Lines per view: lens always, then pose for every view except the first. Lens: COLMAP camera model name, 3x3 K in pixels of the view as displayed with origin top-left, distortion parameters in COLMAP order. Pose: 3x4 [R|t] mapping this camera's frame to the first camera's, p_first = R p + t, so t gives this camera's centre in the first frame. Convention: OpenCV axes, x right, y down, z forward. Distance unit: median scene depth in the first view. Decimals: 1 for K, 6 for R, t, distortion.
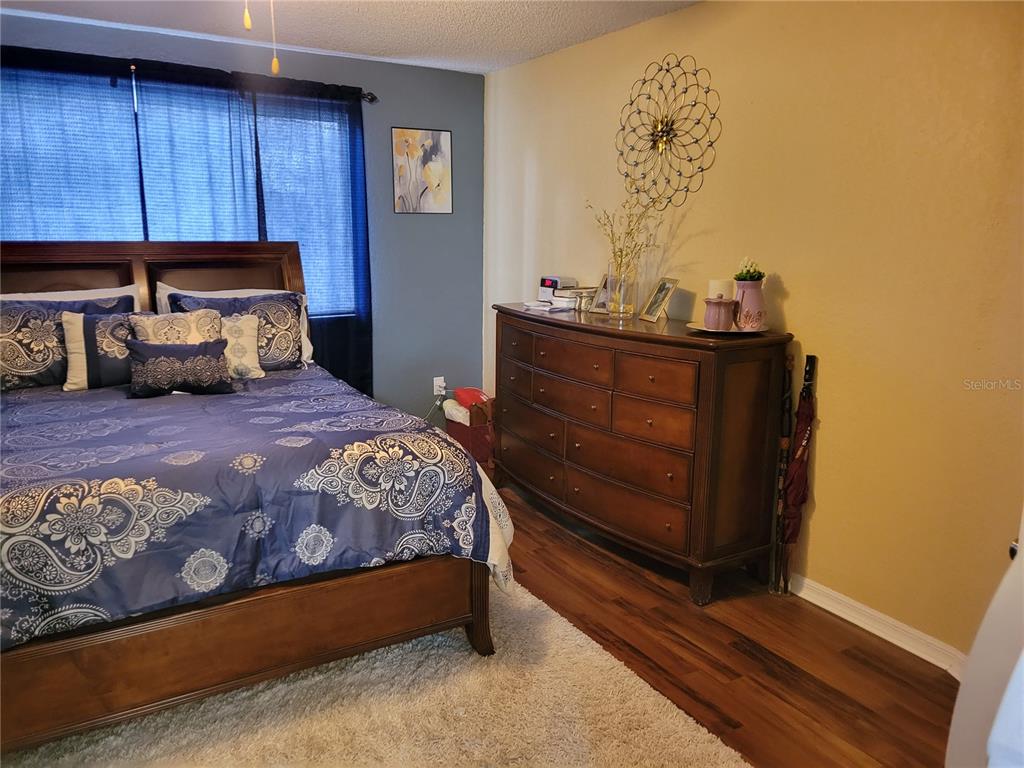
lens RADIAL K [[784.9, 0, 505.3], [0, 784.9, 383.6], [0, 0, 1]] dist [0.061900, -0.043318]
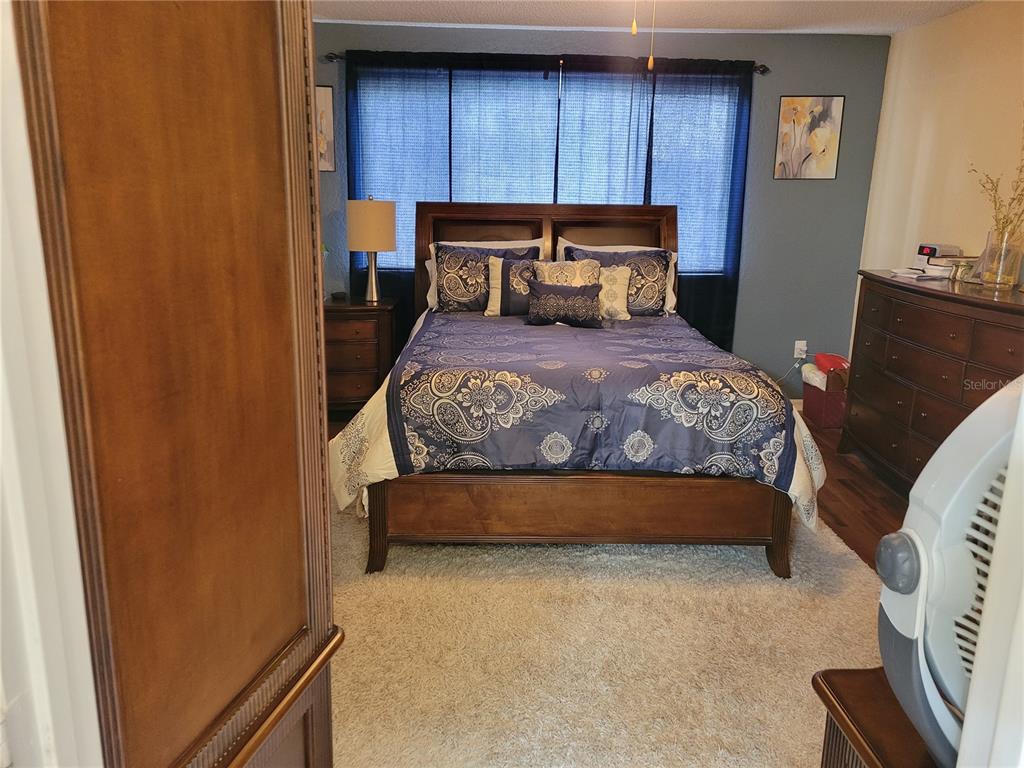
lens RADIAL K [[784.9, 0, 505.3], [0, 784.9, 383.6], [0, 0, 1]] dist [0.061900, -0.043318]
pose [[0.876311, 0.122148, -0.466002, 0.108954], [-0.104146, 0.992481, 0.064303, 0.035314], [0.470353, -0.007817, 0.882444, -0.153990]]
